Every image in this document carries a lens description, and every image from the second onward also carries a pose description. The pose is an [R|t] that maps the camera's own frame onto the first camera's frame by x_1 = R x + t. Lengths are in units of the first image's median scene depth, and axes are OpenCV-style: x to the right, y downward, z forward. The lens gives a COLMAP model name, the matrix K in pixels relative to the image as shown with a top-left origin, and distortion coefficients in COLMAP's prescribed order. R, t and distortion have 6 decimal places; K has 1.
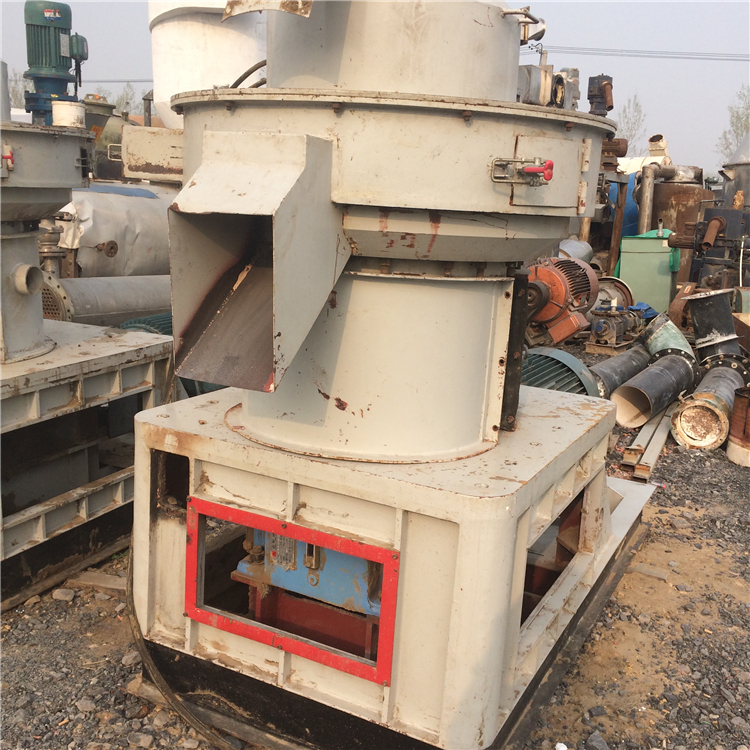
lens RADIAL K [[861.2, 0, 378.9], [0, 861.2, 380.2], [0, 0, 1]] dist [0.071867, 0.000000]
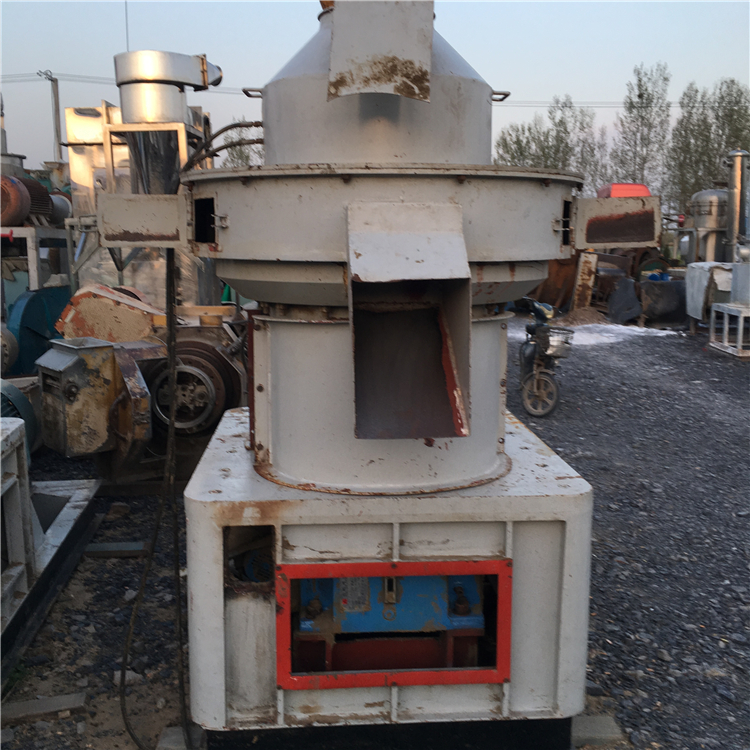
lens RADIAL K [[863.6, 0, 374.0], [0, 863.6, 367.8], [0, 0, 1]] dist [0.060693, 0.000000]
pose [[0.846281, -0.136834, 0.514864, -0.627659], [0.157527, 0.987508, 0.003520, -0.075994], [-0.508914, 0.078127, 0.857265, 0.086137]]
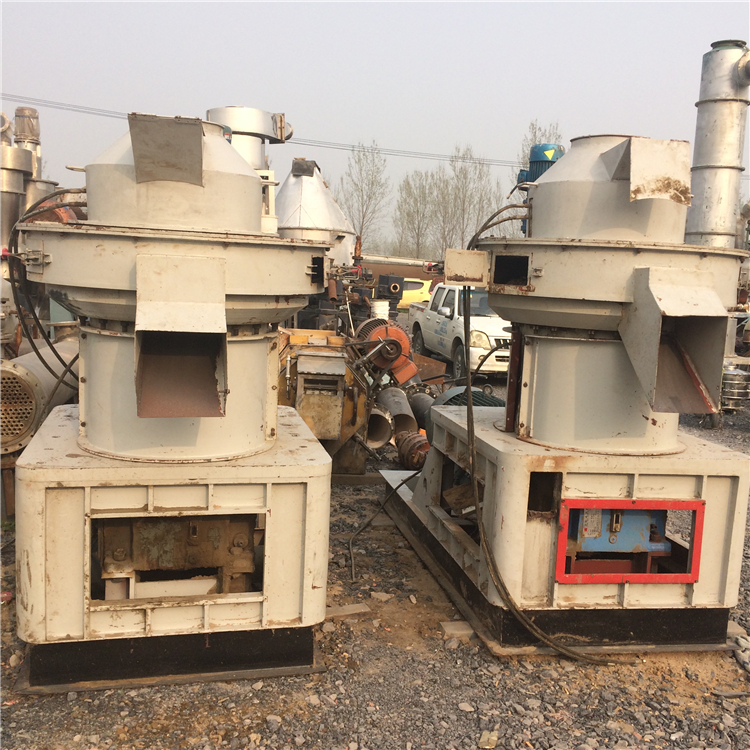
lens RADIAL K [[861.2, 0, 377.0], [0, 861.2, 374.2], [0, 0, 1]] dist [0.071867, 0.000000]
pose [[0.772405, -0.087919, 0.629015, -1.442118], [0.120852, 0.992624, -0.009659, -0.107599], [-0.623526, 0.083478, 0.777333, 0.023105]]
